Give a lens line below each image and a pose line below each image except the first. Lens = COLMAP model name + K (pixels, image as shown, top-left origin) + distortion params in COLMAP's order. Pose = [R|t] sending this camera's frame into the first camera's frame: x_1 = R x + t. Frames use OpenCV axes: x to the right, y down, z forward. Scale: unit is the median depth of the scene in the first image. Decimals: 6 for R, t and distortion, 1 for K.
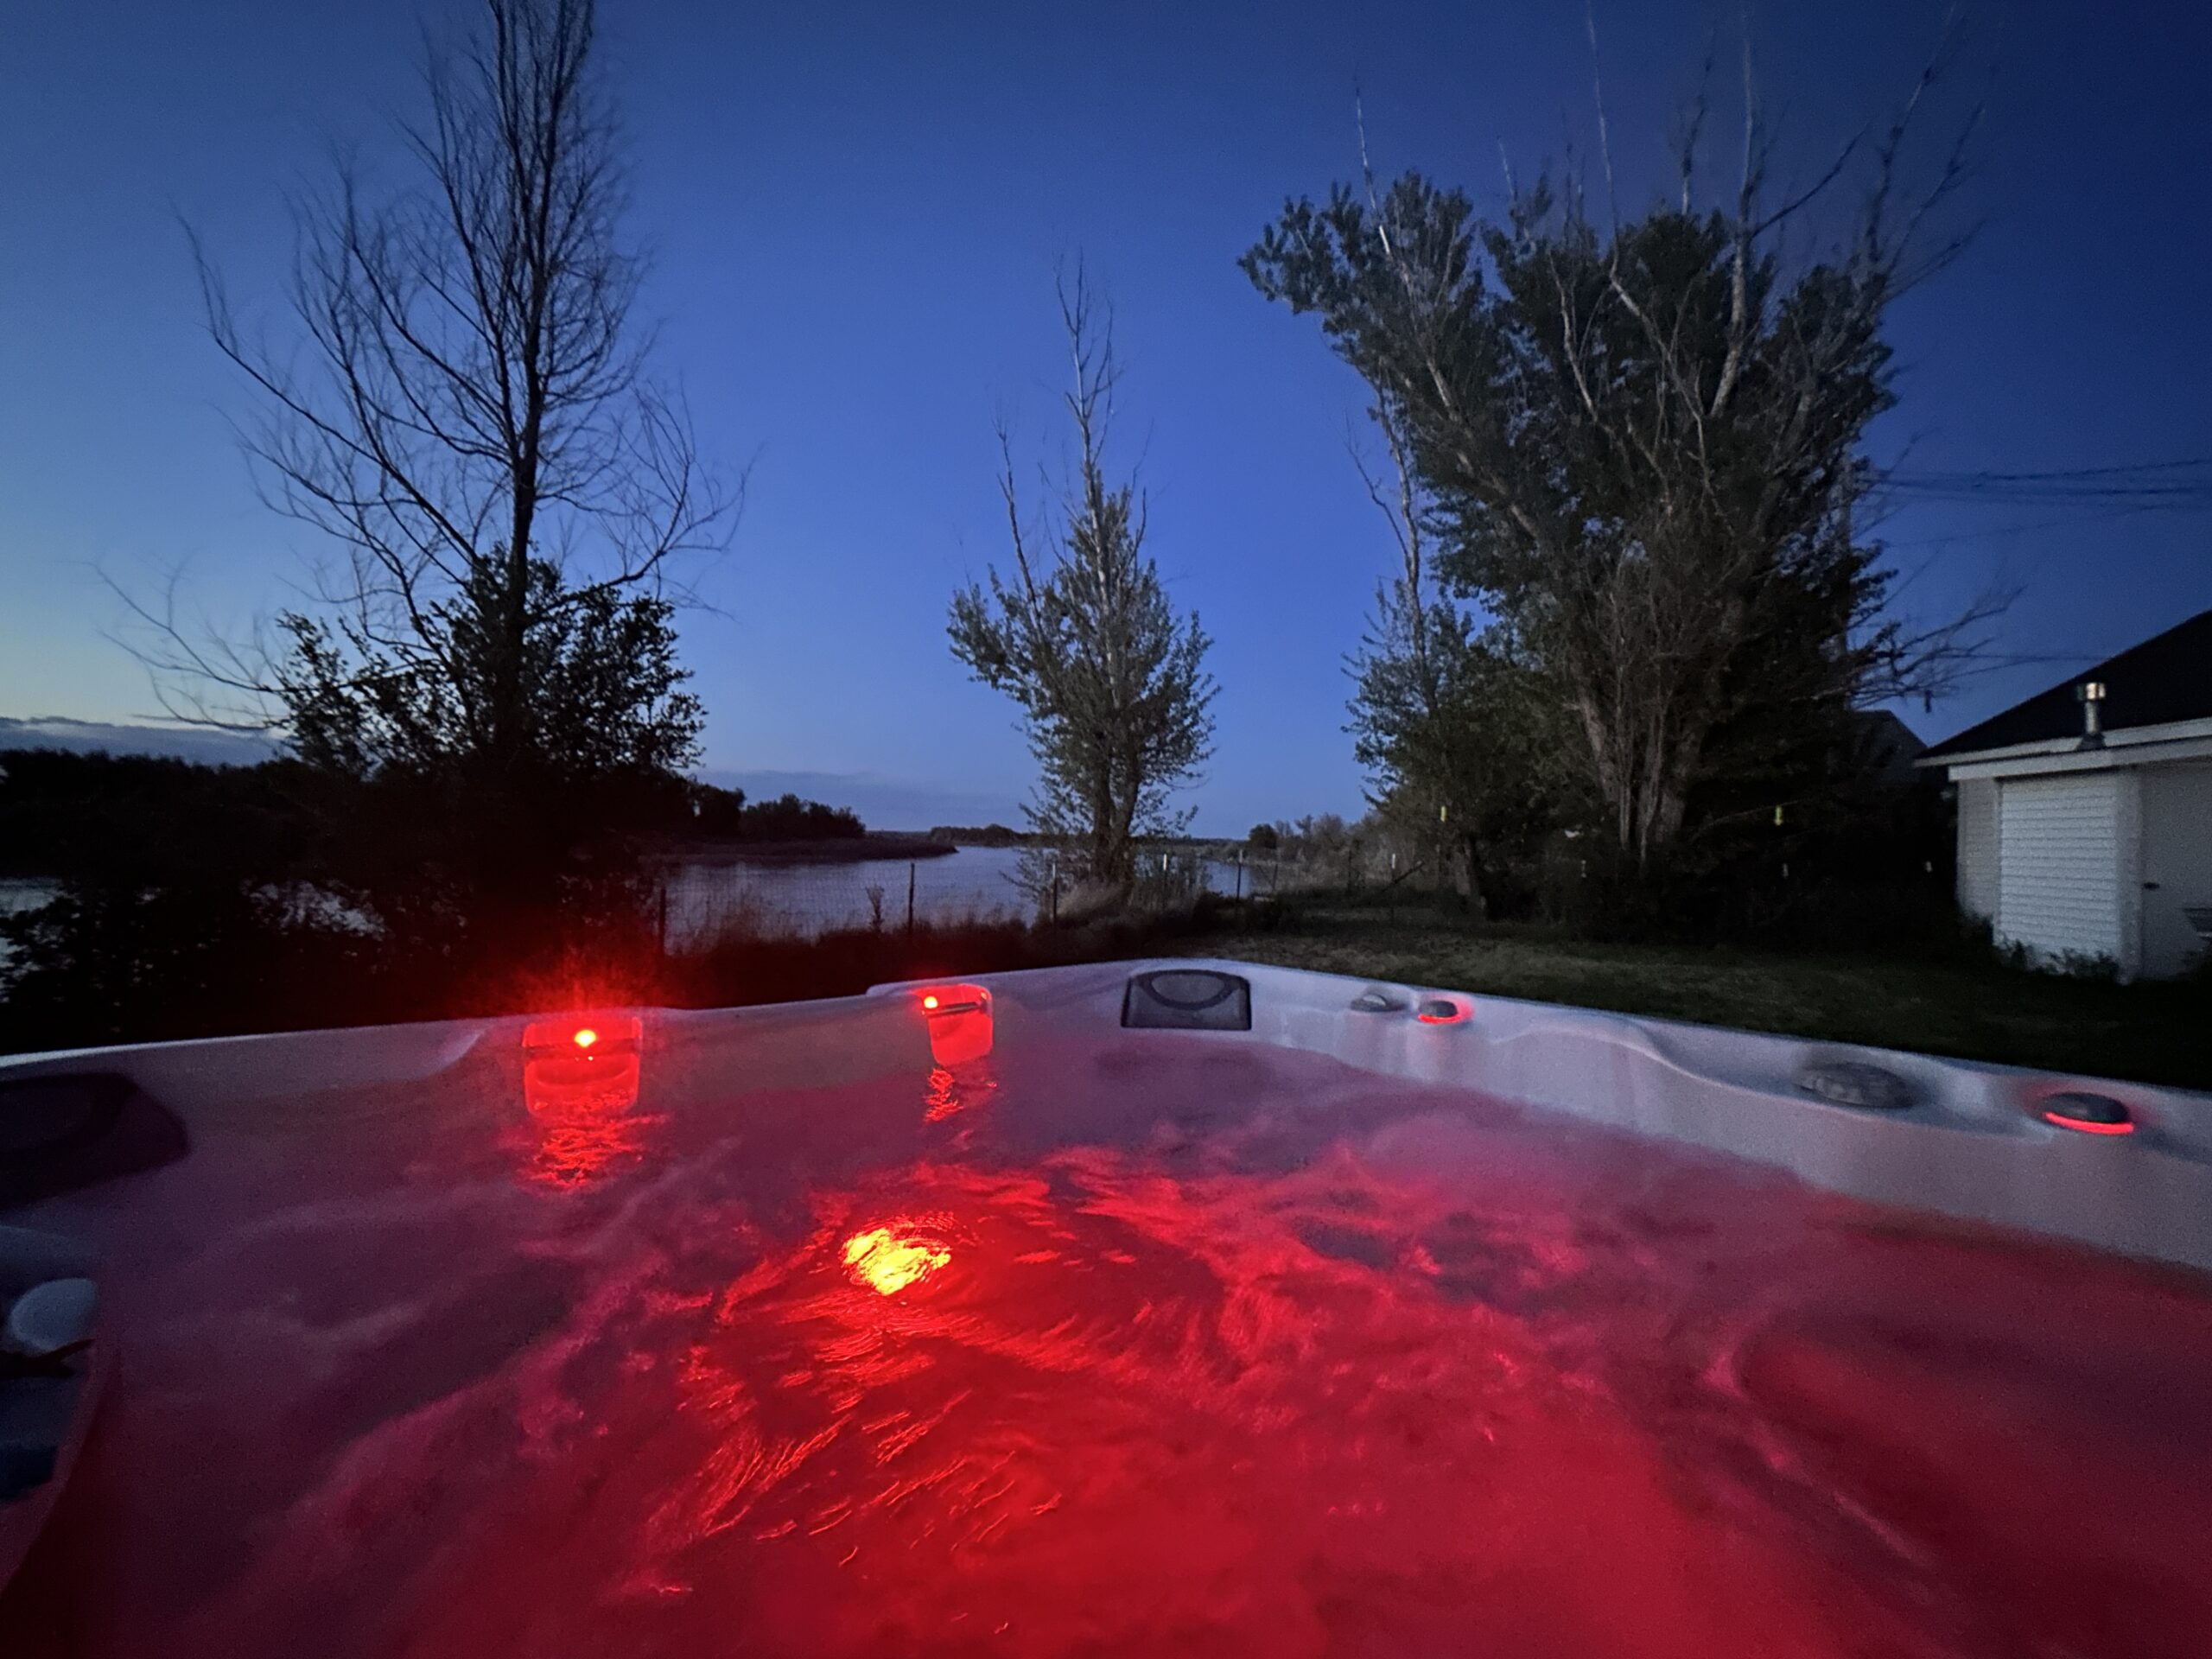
lens RADIAL K [[956.7, 0, 1097.2], [0, 956.7, 834.8], [0, 0, 1]] dist [0.002080, -0.001062]
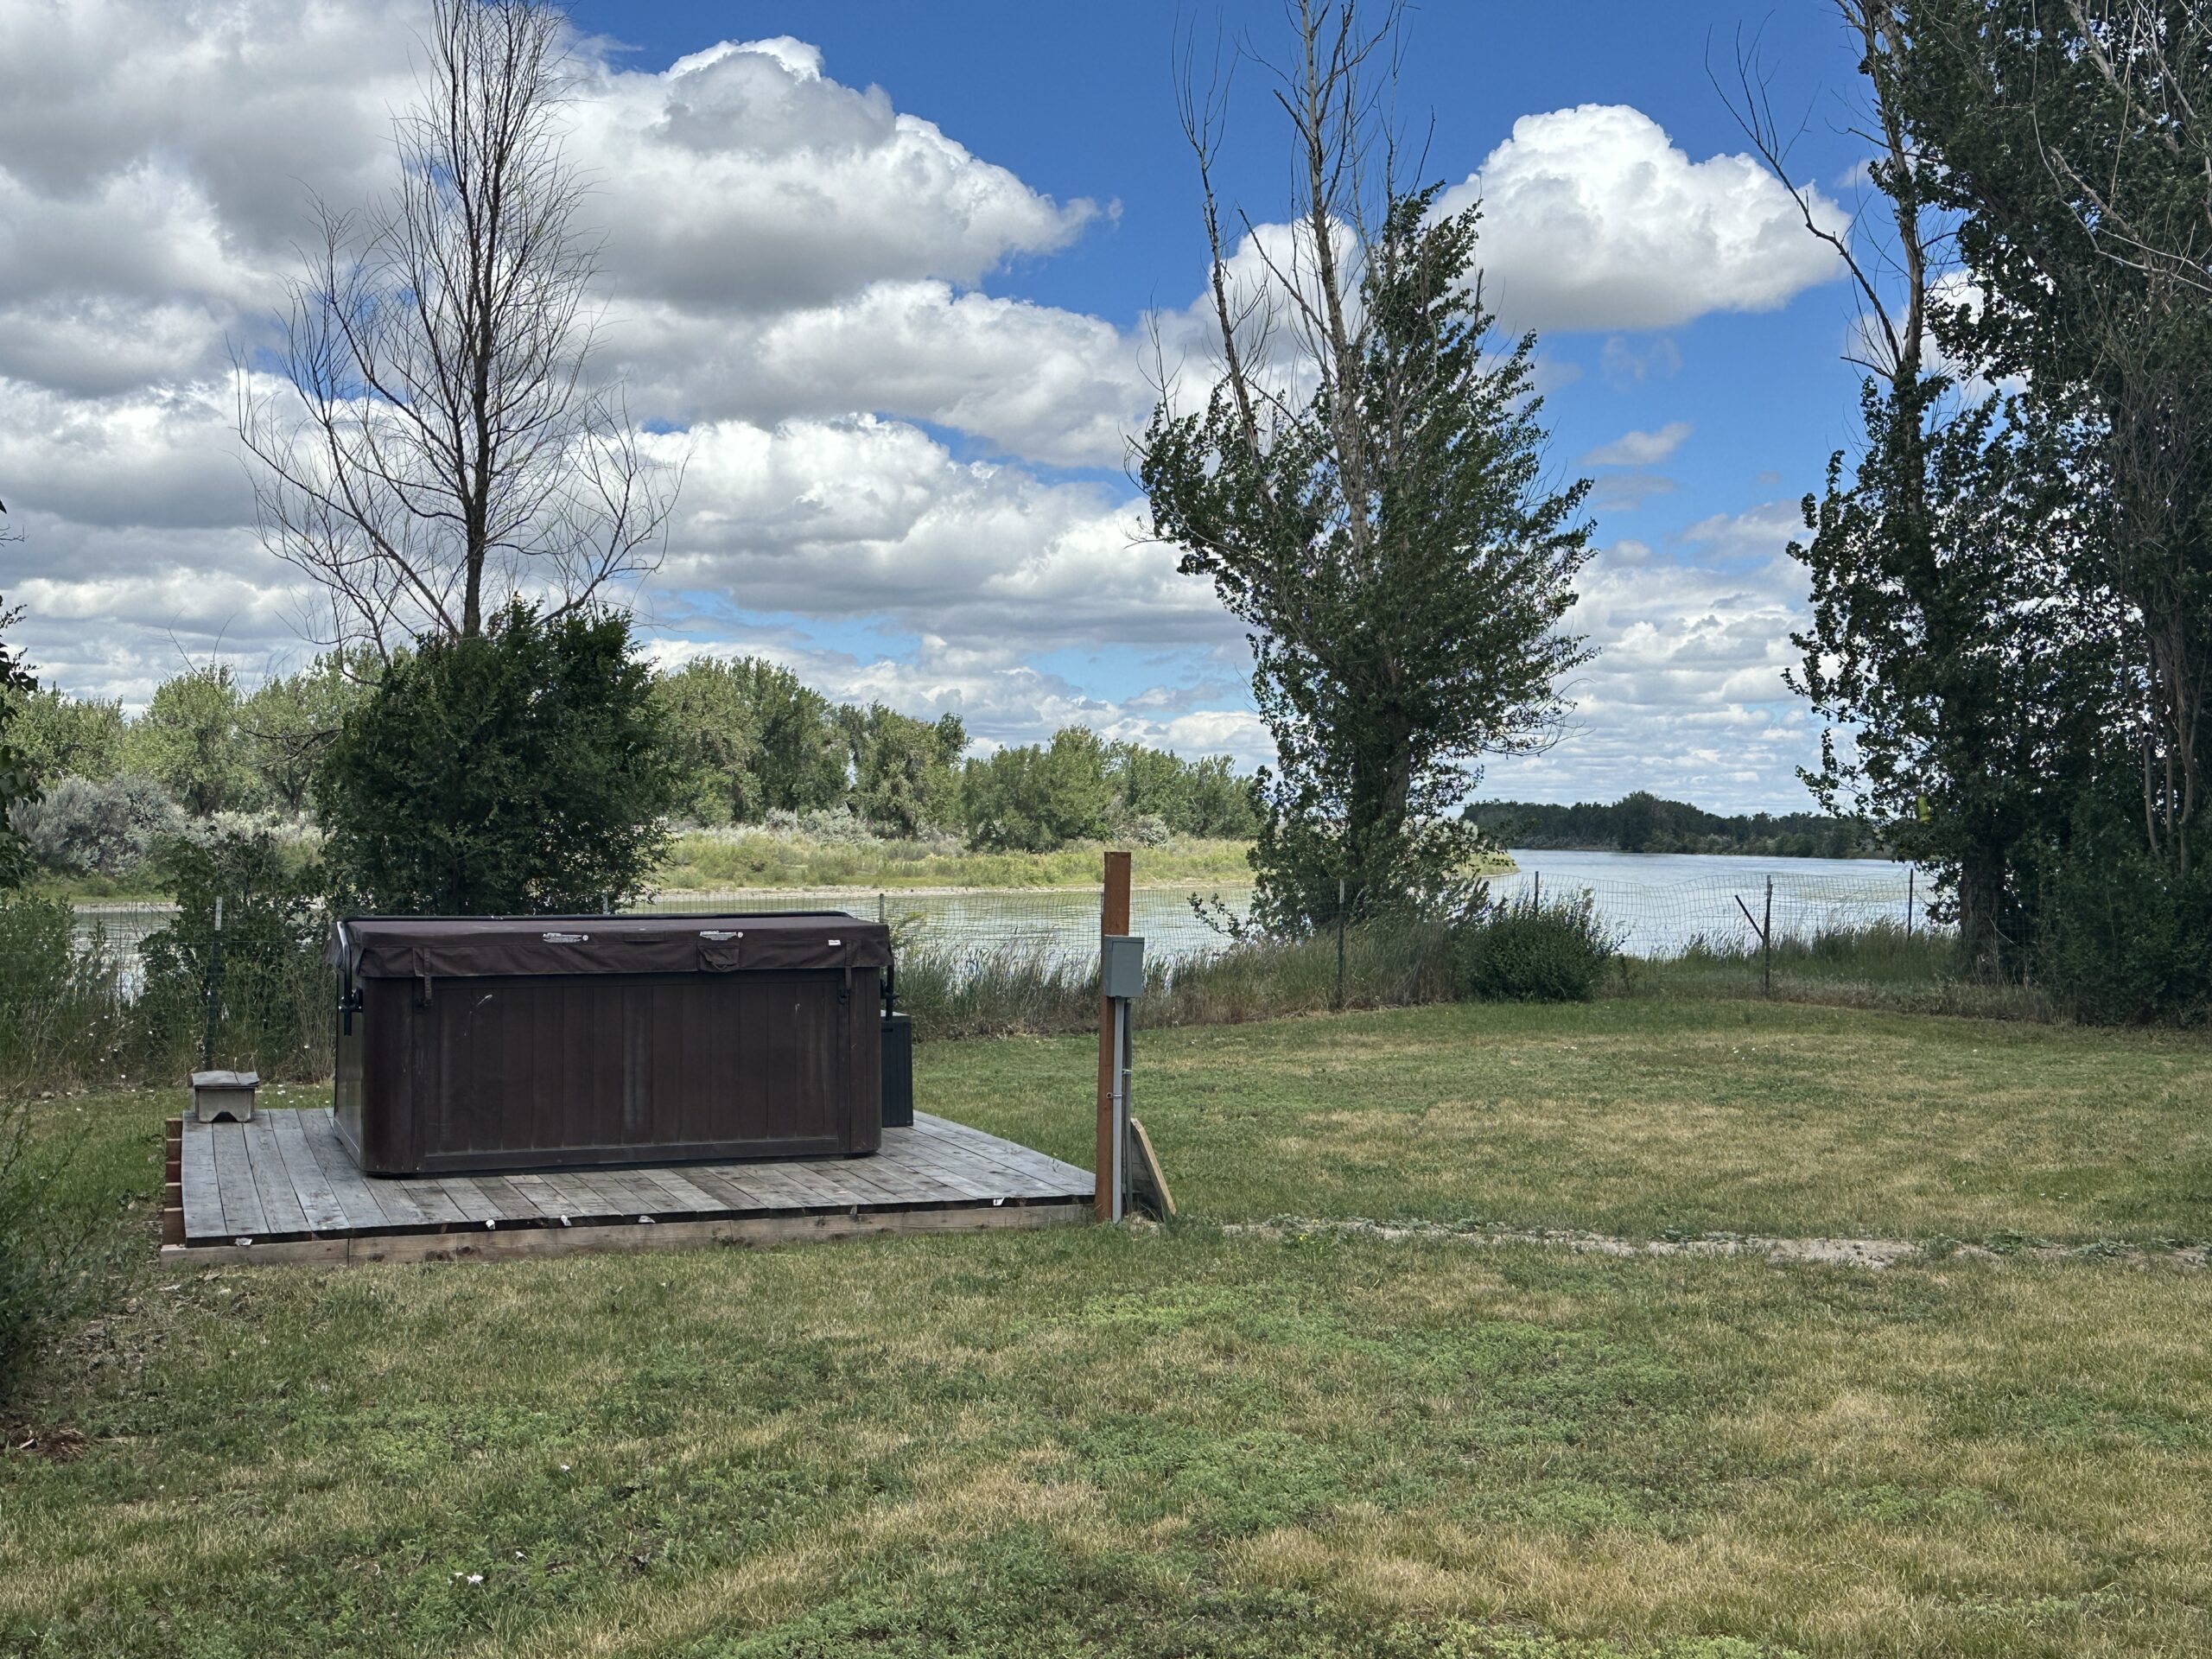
lens RADIAL K [[2710.4, 0, 1107.1], [0, 2710.4, 824.3], [0, 0, 1]] dist [-0.113857, 0.000000]
pose [[0.954671, -0.020539, -0.296954, 0.889482], [0.020452, 0.999785, -0.003400, -0.028037], [0.296960, -0.002828, 0.954886, -1.540691]]
